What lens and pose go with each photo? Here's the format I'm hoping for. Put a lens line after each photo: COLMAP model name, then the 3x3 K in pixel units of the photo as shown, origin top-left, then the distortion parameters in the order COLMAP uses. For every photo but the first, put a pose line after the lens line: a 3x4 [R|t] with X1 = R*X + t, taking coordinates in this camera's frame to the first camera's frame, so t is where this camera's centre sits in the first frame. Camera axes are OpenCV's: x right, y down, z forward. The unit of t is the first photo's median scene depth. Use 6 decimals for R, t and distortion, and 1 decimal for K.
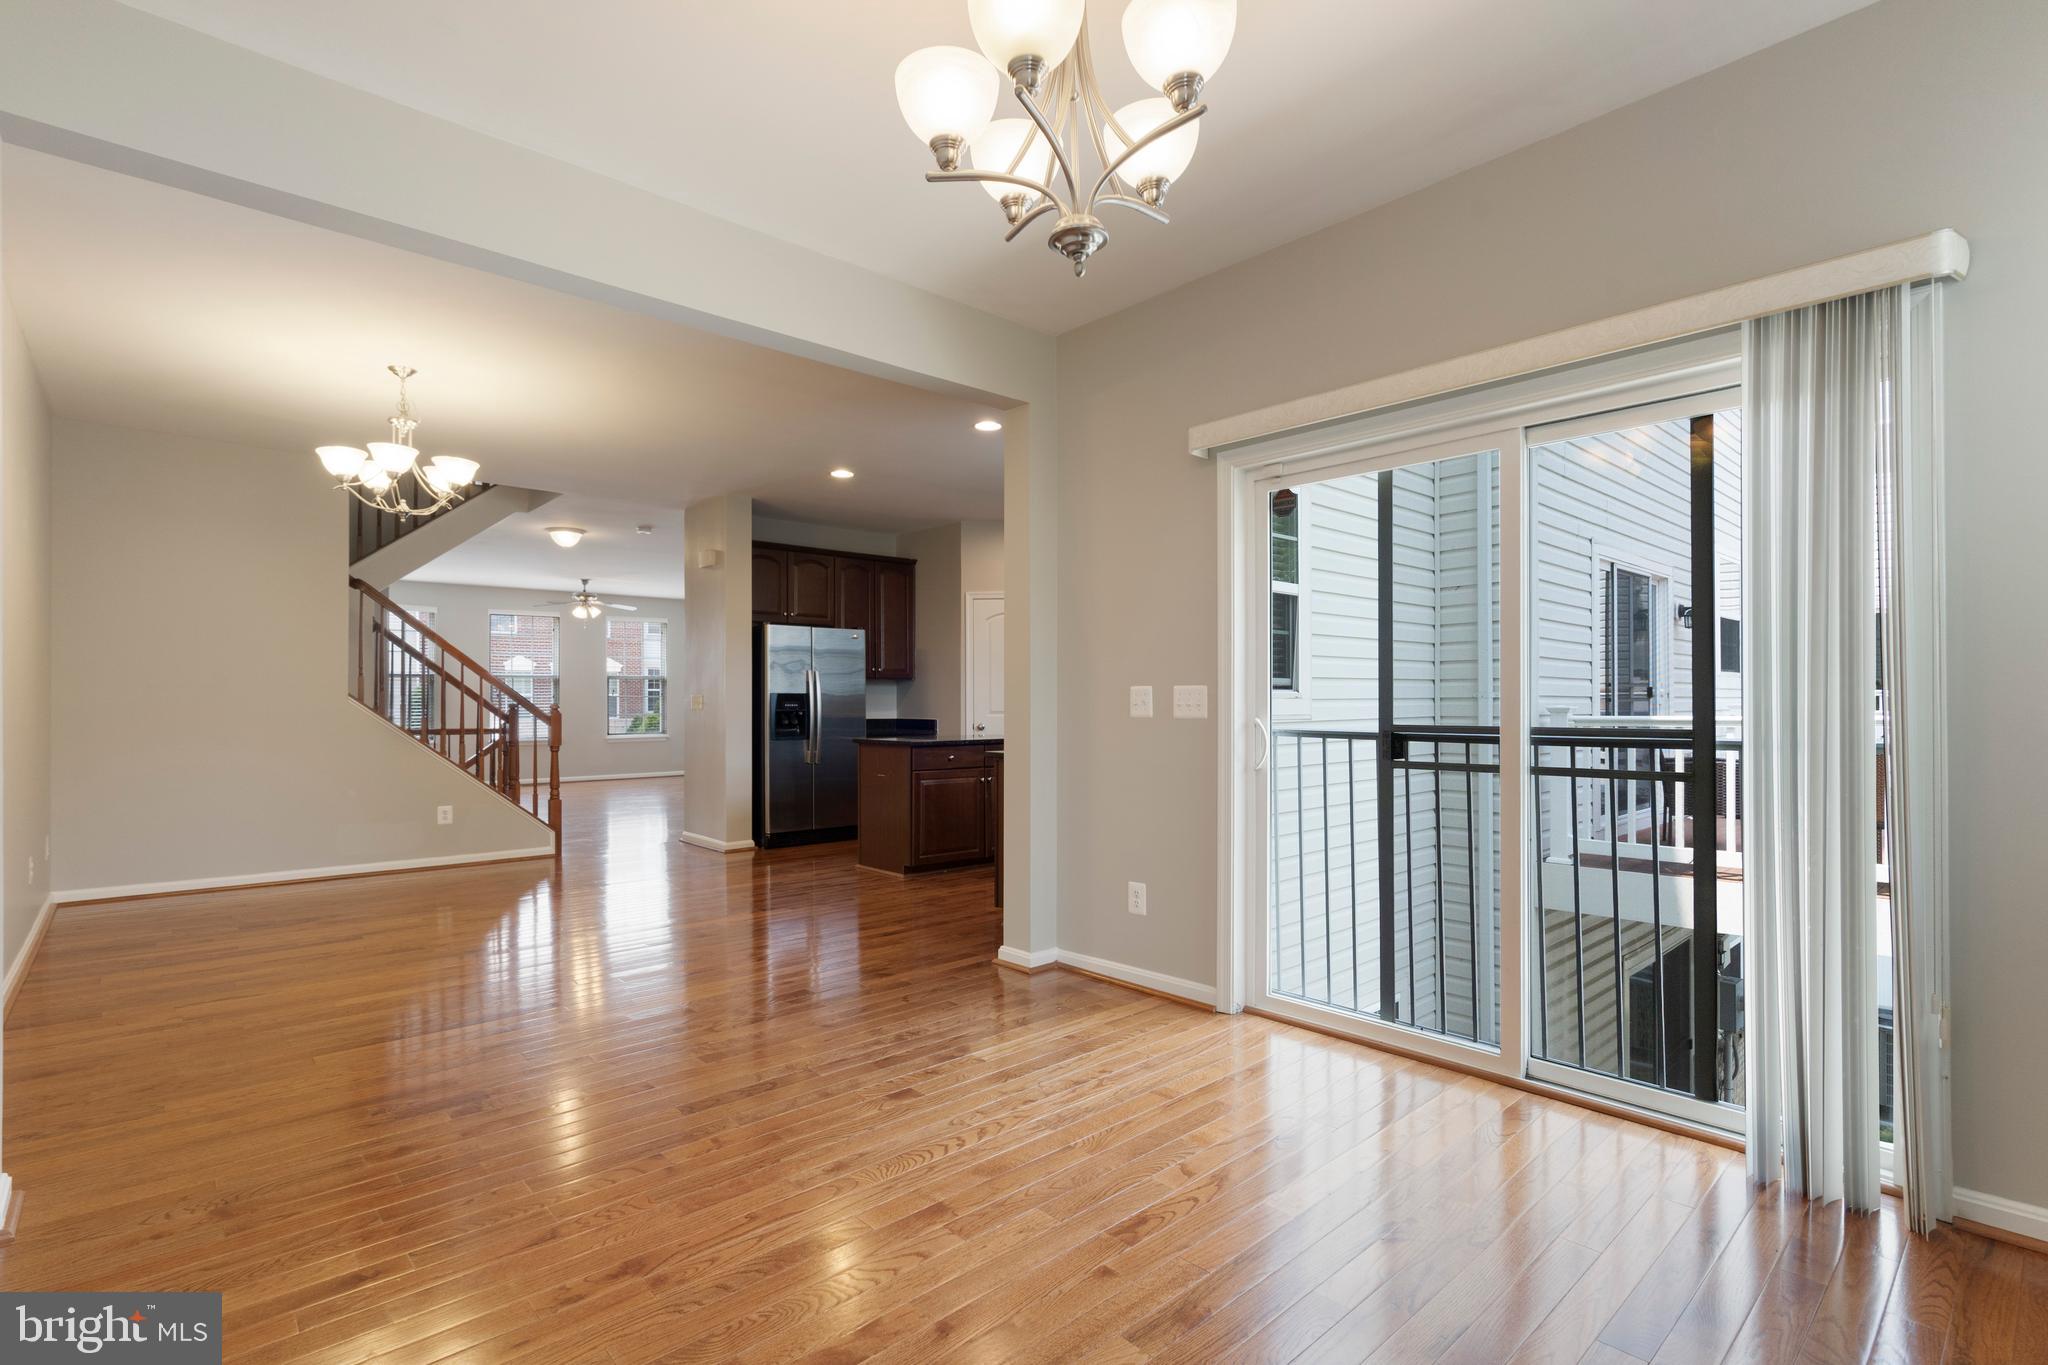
lens RADIAL K [[953.3, 0, 1013.6], [0, 953.3, 699.6], [0, 0, 1]] dist [-0.004909, -0.000051]
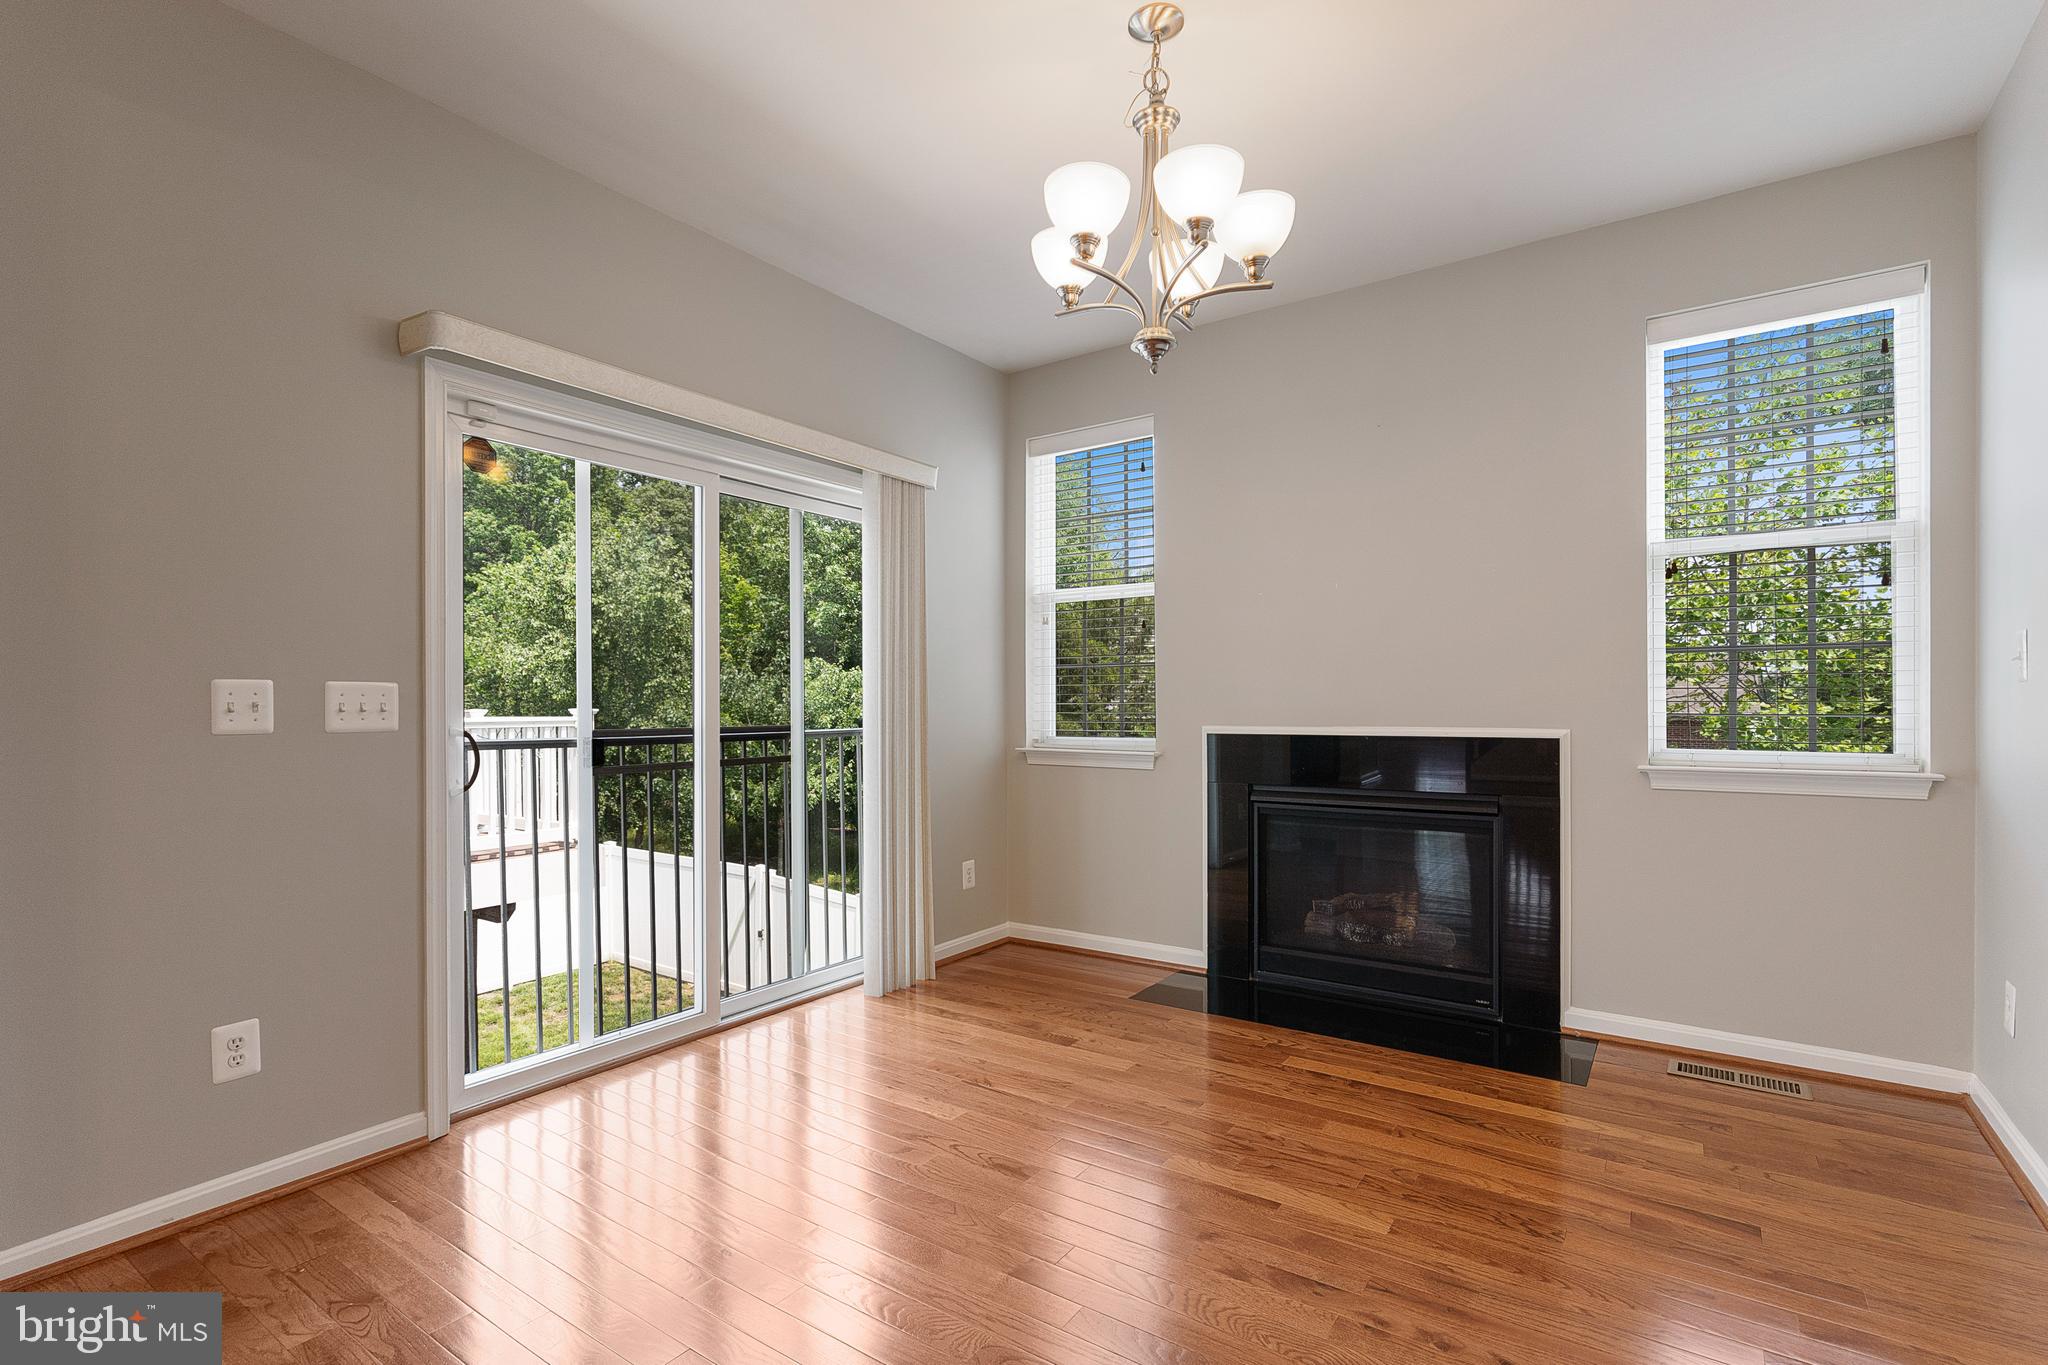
lens RADIAL K [[953.3, 0, 1013.6], [0, 953.3, 699.6], [0, 0, 1]] dist [-0.004909, -0.000051]
pose [[-0.210503, 0.006427, 0.977572, -0.532577], [0.003718, 0.999976, -0.005774, 0.003208], [-0.977586, 0.002419, -0.210522, 0.671325]]
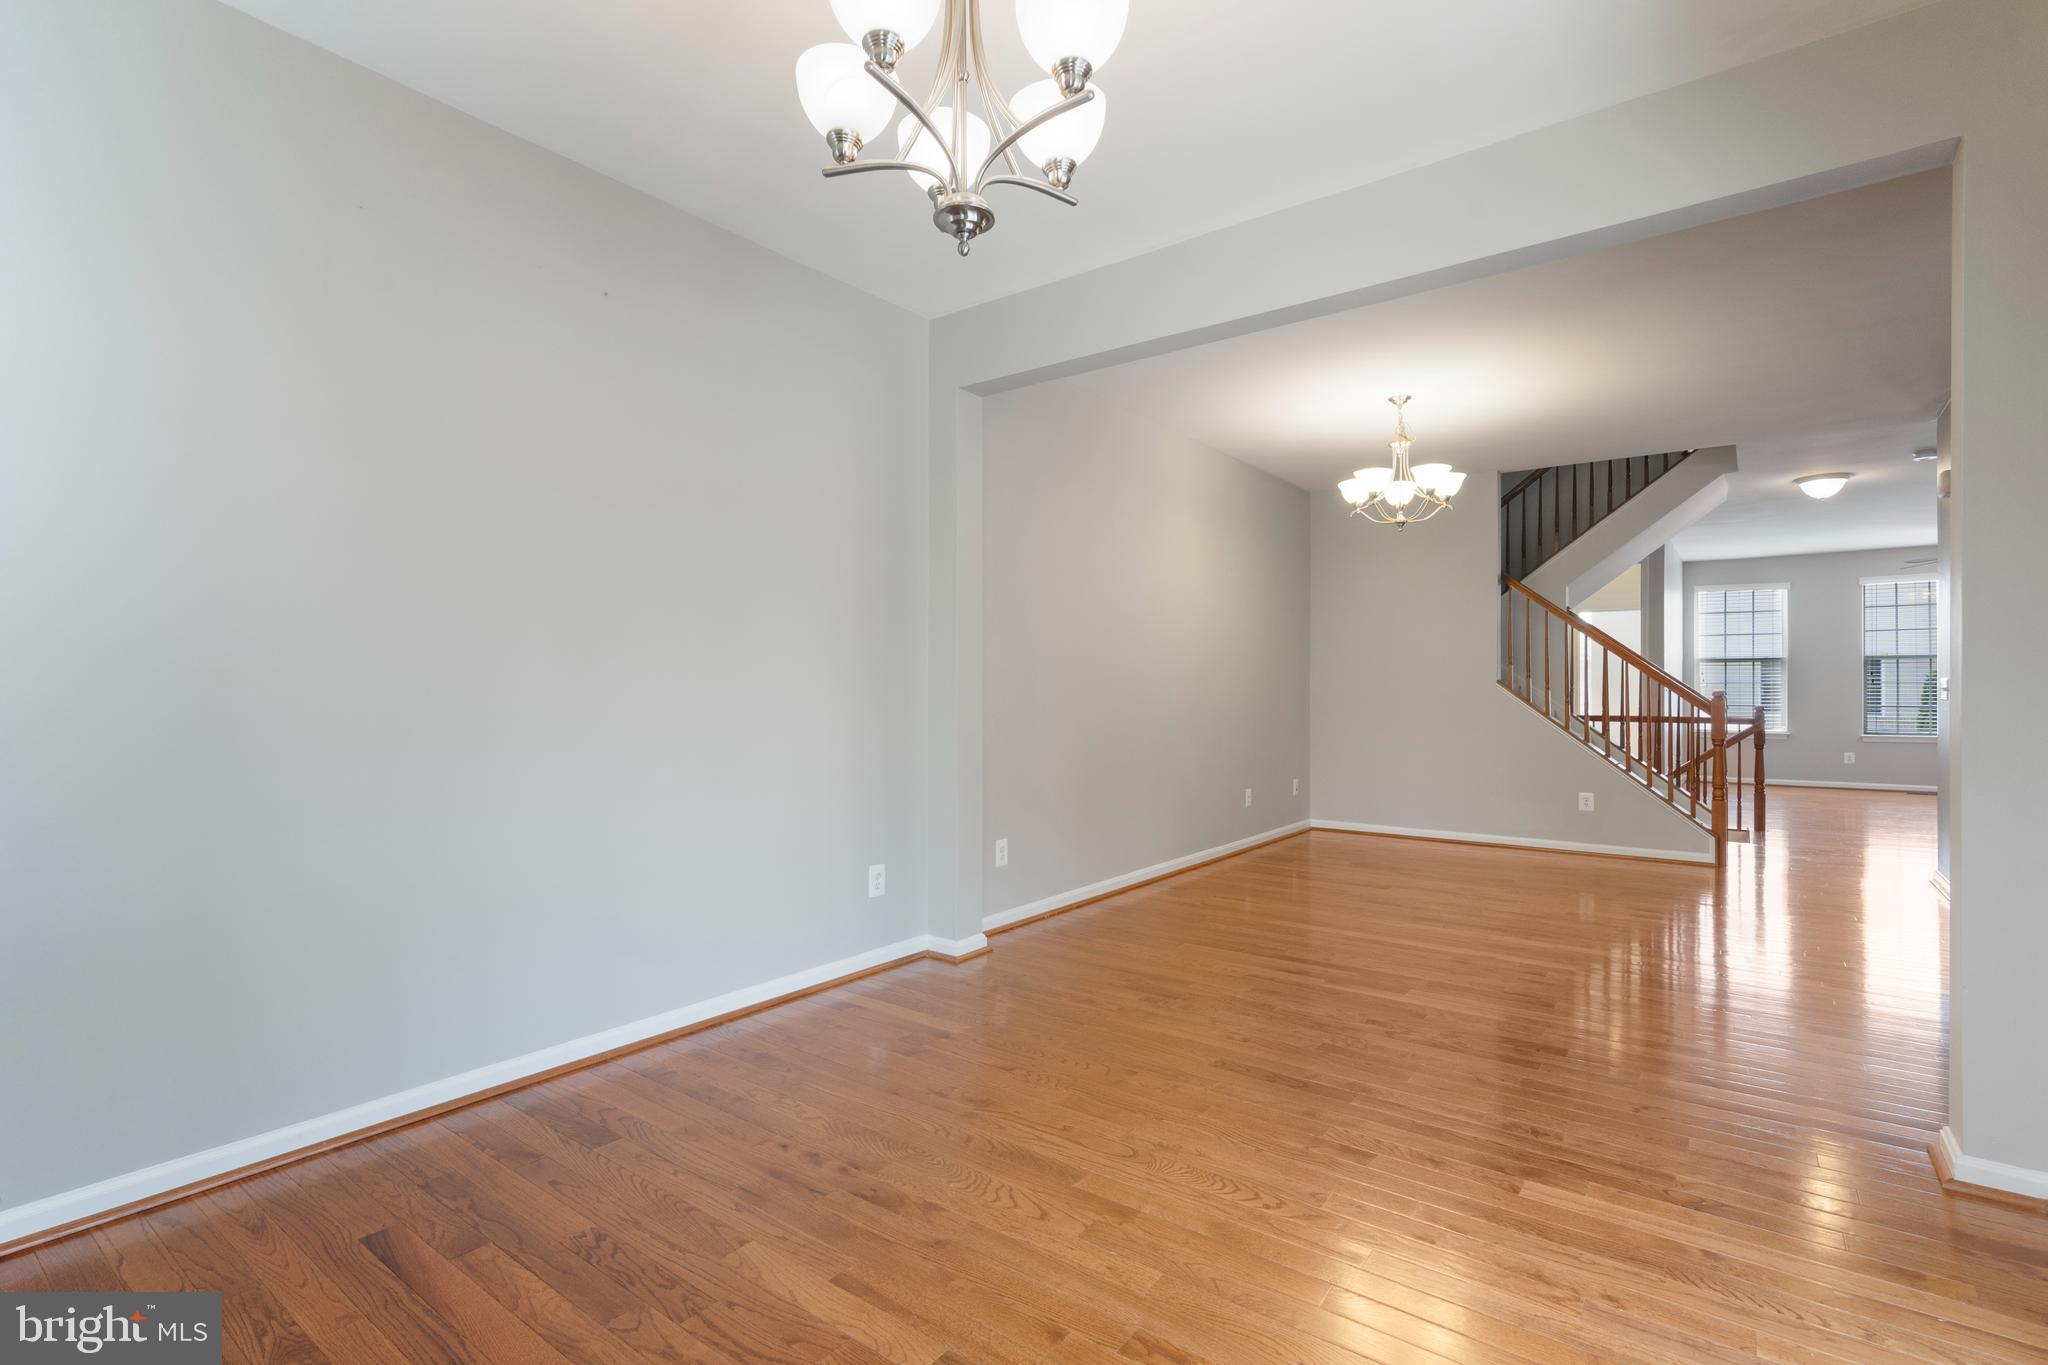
lens RADIAL K [[965.0, 0, 1024.0], [0, 965.0, 682.5], [0, 0, 1]] dist [0.000292, 0.000276]
pose [[0.189340, -0.003753, -0.981904, 0.484742], [-0.000524, 0.999992, -0.003923, 0.001395], [0.981912, 0.001257, 0.189336, 0.400536]]
